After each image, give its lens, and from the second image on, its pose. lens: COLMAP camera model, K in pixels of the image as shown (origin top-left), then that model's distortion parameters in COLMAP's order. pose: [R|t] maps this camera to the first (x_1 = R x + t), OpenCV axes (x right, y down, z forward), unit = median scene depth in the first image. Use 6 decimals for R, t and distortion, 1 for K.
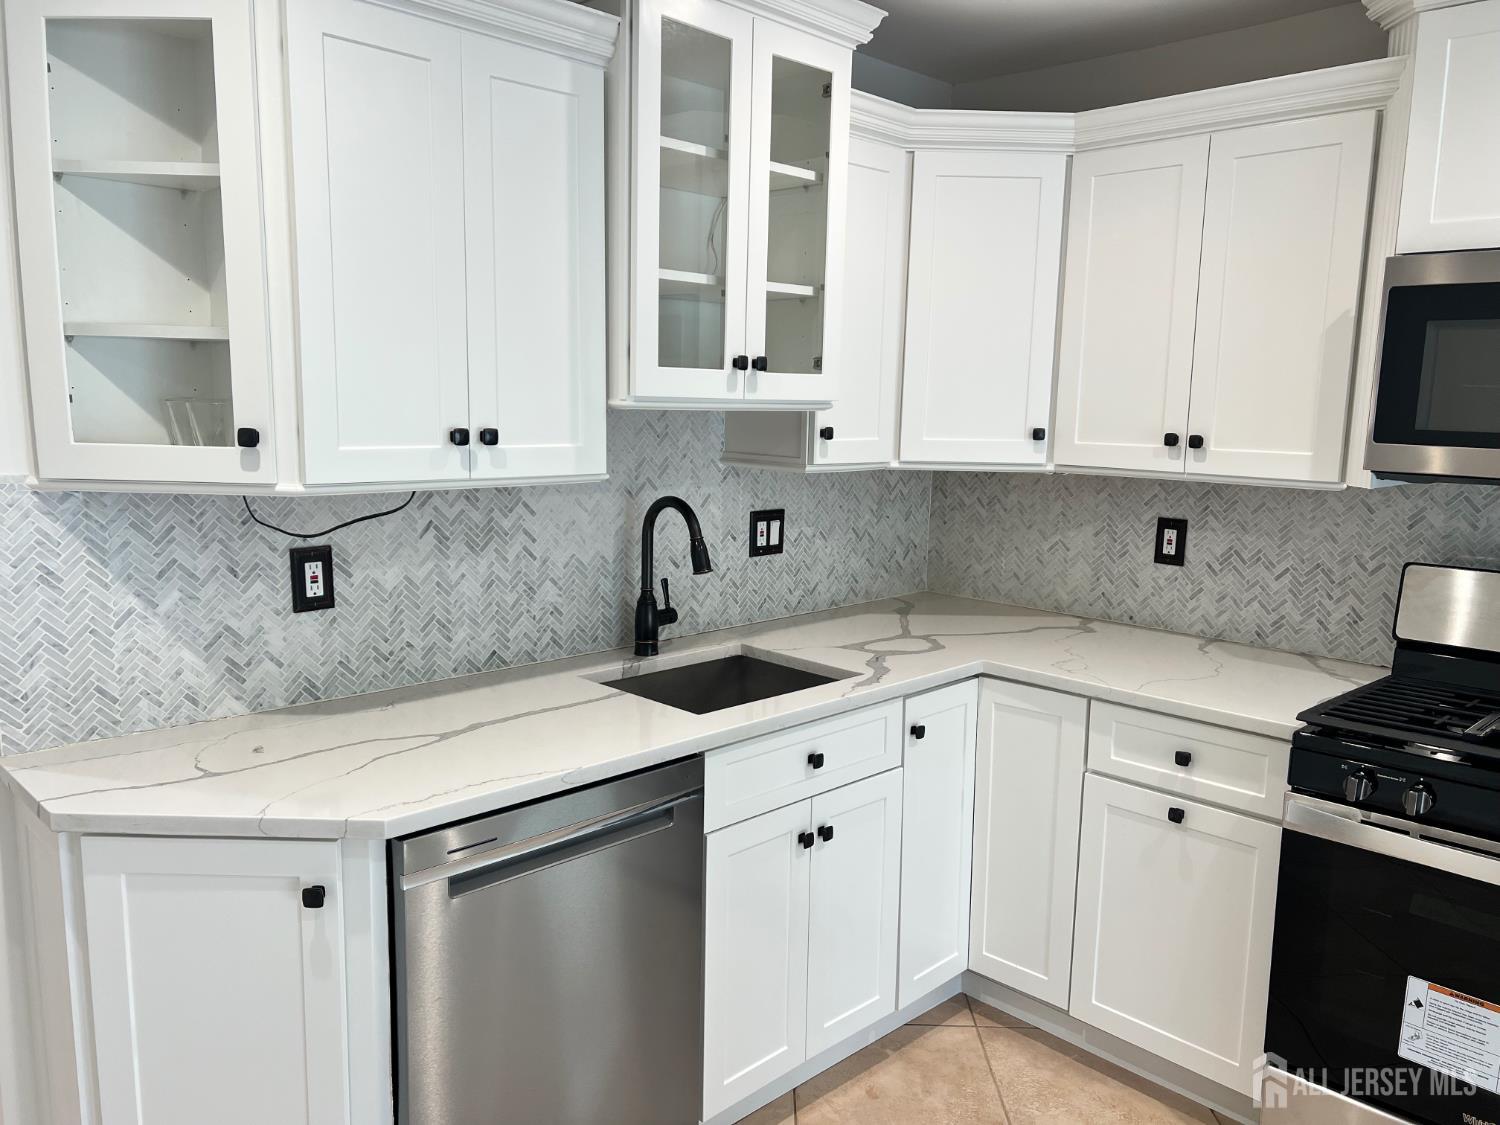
lens RADIAL K [[1120.6, 0, 754.3], [0, 1120.6, 566.6], [0, 0, 1]] dist [0.064978, -0.081025]
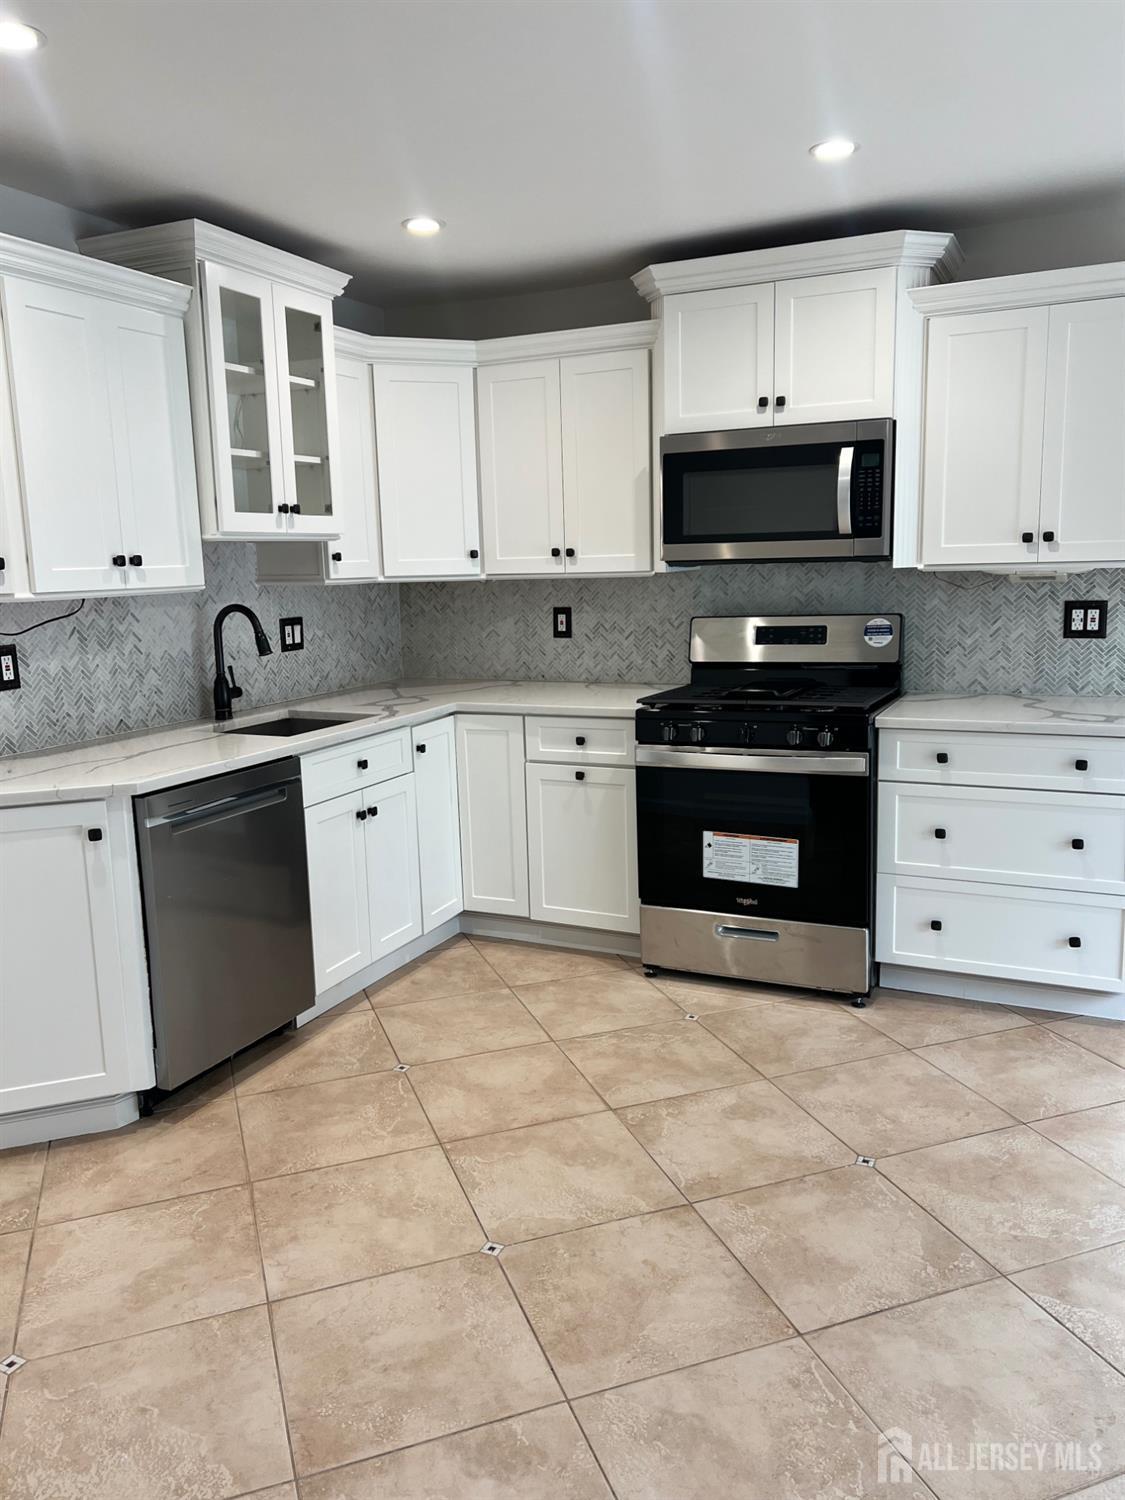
lens RADIAL K [[1120.6, 0, 558.0], [0, 1120.6, 745.3], [0, 0, 1]] dist [0.064978, -0.081025]
pose [[0.938327, -0.103005, 0.330049, -0.189510], [0.097950, 0.994678, 0.031959, 0.116128], [-0.331585, 0.002341, 0.943423, -0.525141]]
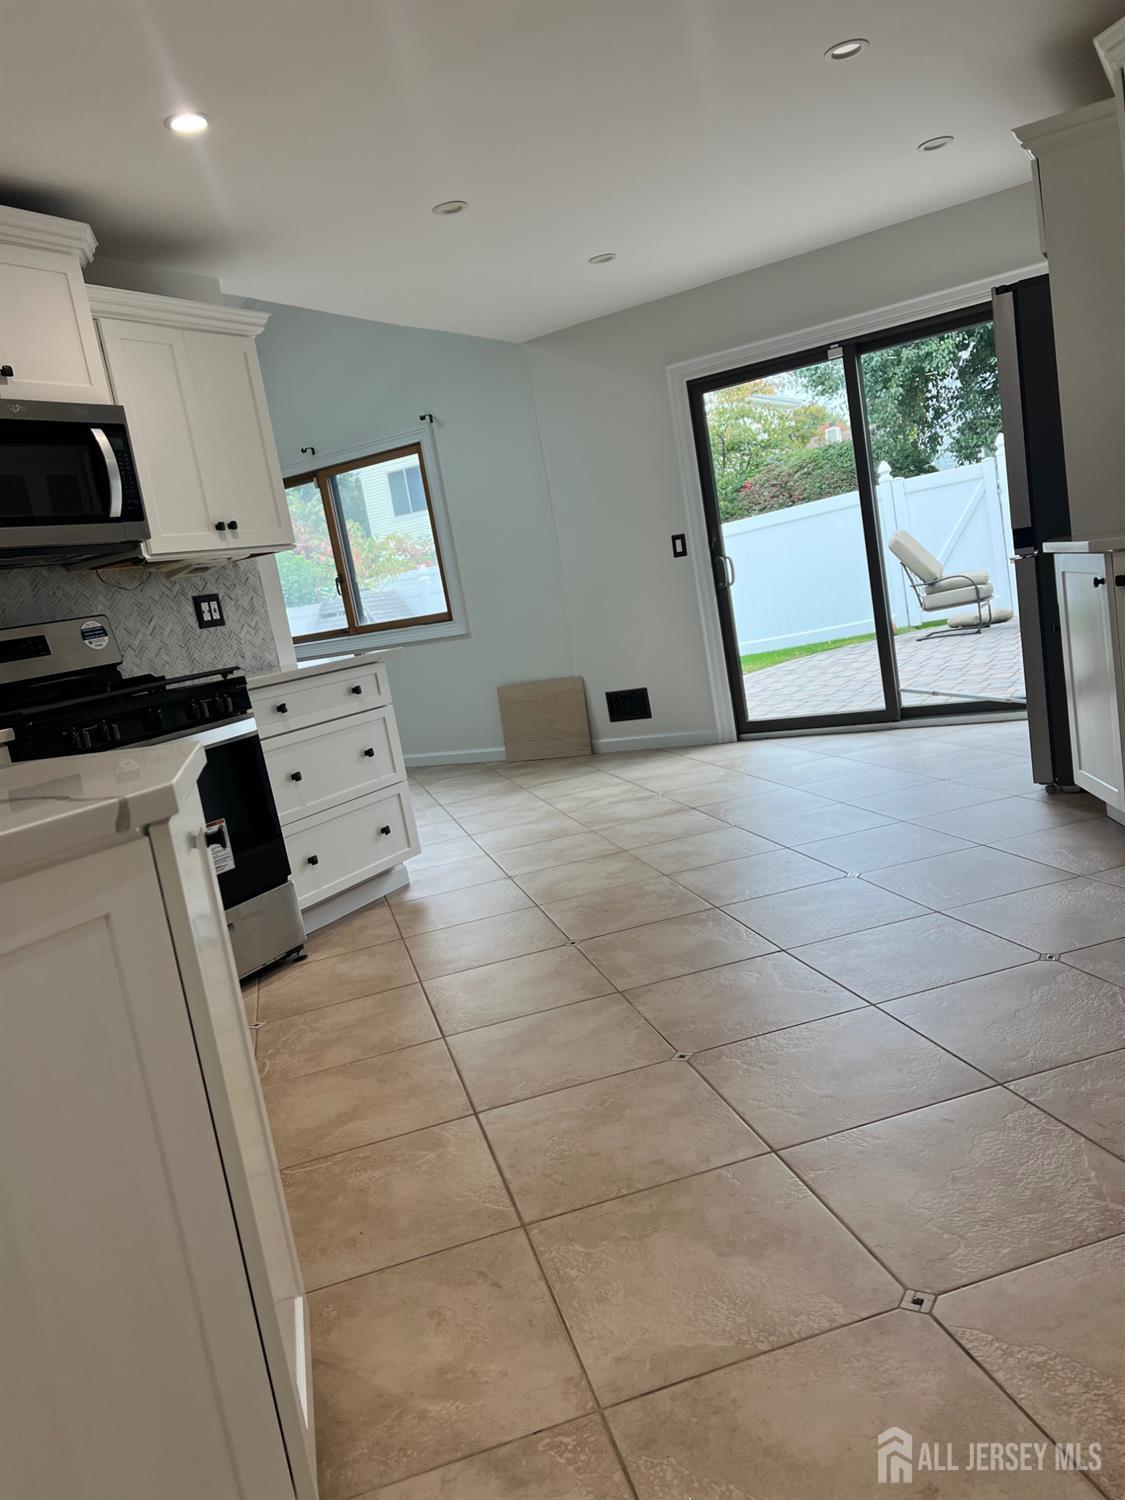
lens RADIAL K [[1120.6, 0, 550.1], [0, 1120.6, 751.6], [0, 0, 1]] dist [0.064978, -0.081025]
pose [[-0.249683, -0.119172, 0.960966, -0.853391], [0.307650, 0.931216, 0.195417, 0.090440], [-0.918156, 0.344434, -0.195846, 0.603938]]
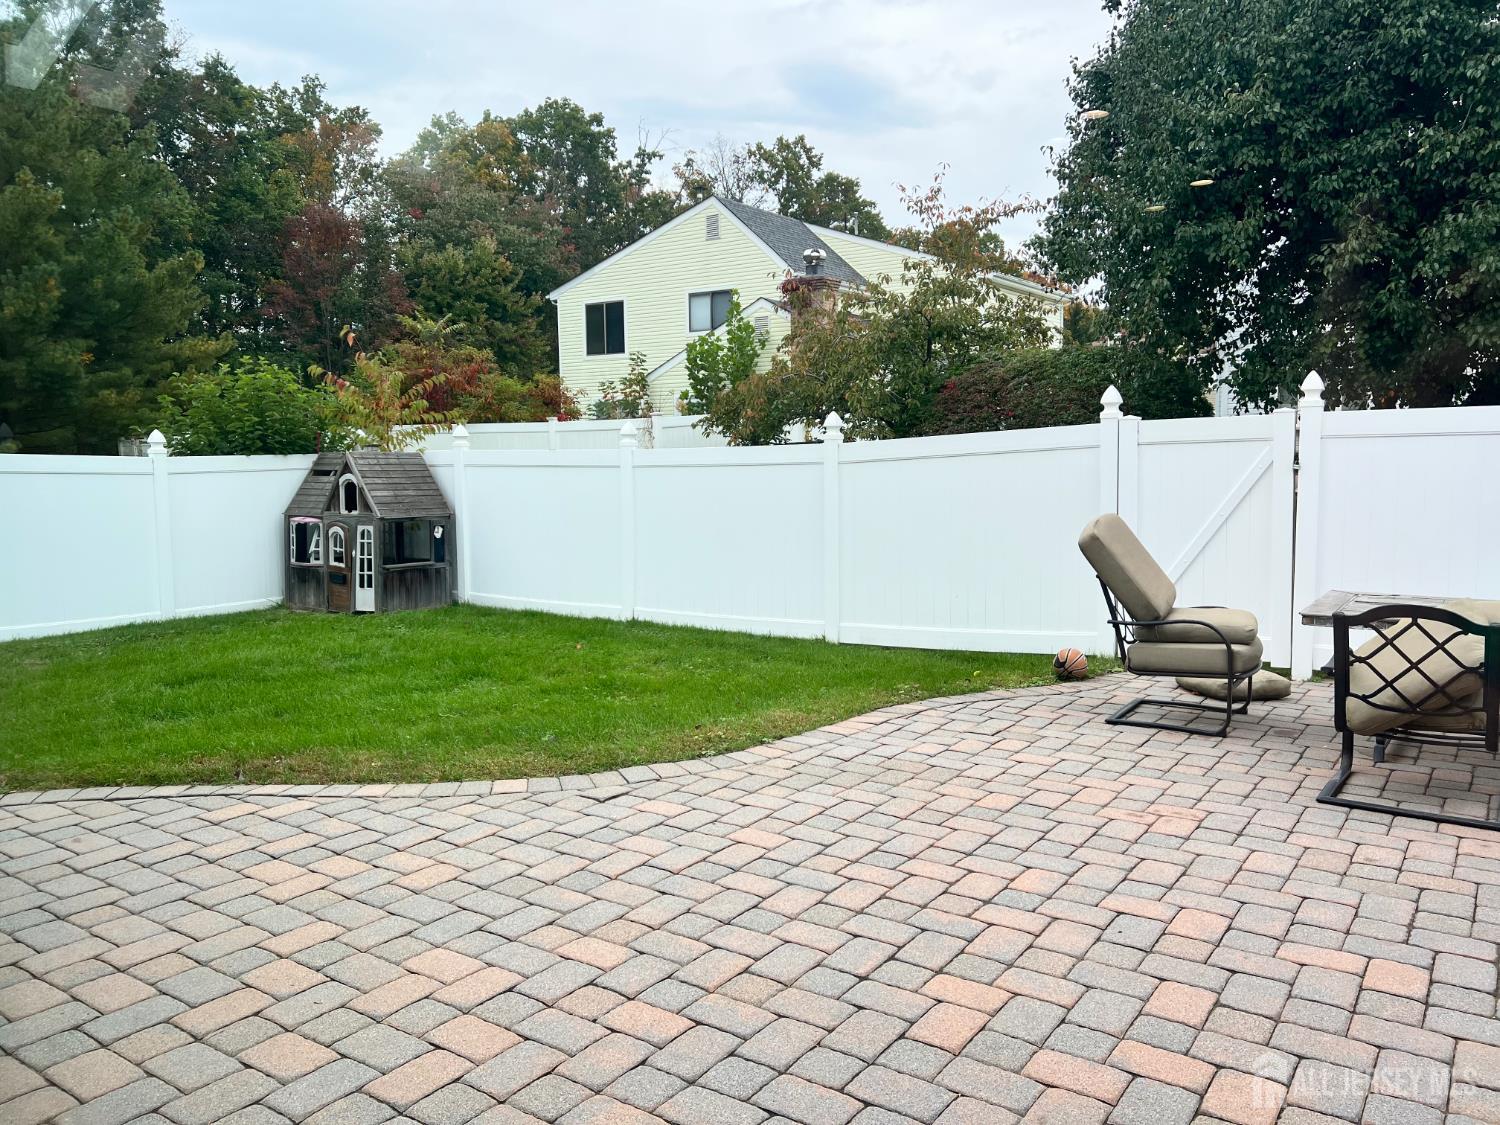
lens RADIAL K [[1120.6, 0, 756.1], [0, 1120.6, 559.8], [0, 0, 1]] dist [0.064978, -0.081025]
pose [[-0.192202, -0.113799, 0.974735, 1.150957], [0.160548, 0.976225, 0.145631, 0.199280], [-0.968134, 0.184482, -0.169362, -0.821124]]
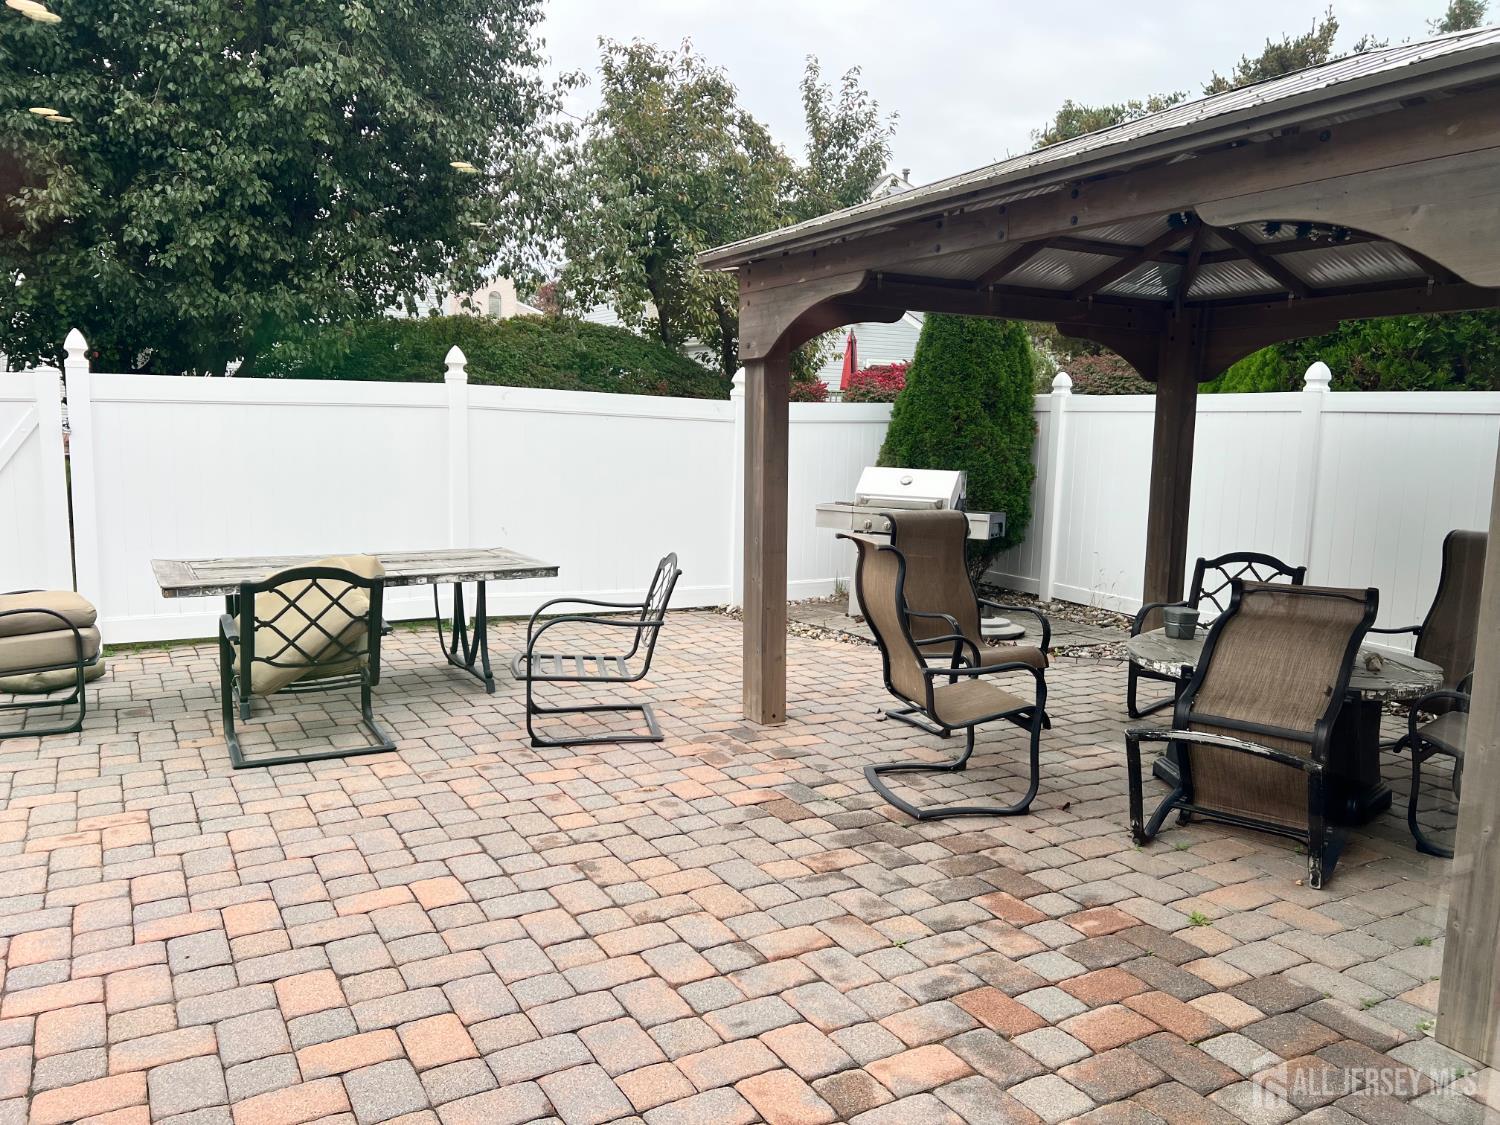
lens RADIAL K [[1120.6, 0, 749.5], [0, 1120.6, 564.4], [0, 0, 1]] dist [0.064978, -0.081025]
pose [[-0.965592, -0.078667, 0.247879, 1.512636], [-0.005457, 0.959070, 0.283115, 0.134610], [-0.260006, 0.272021, -0.926500, -0.491721]]
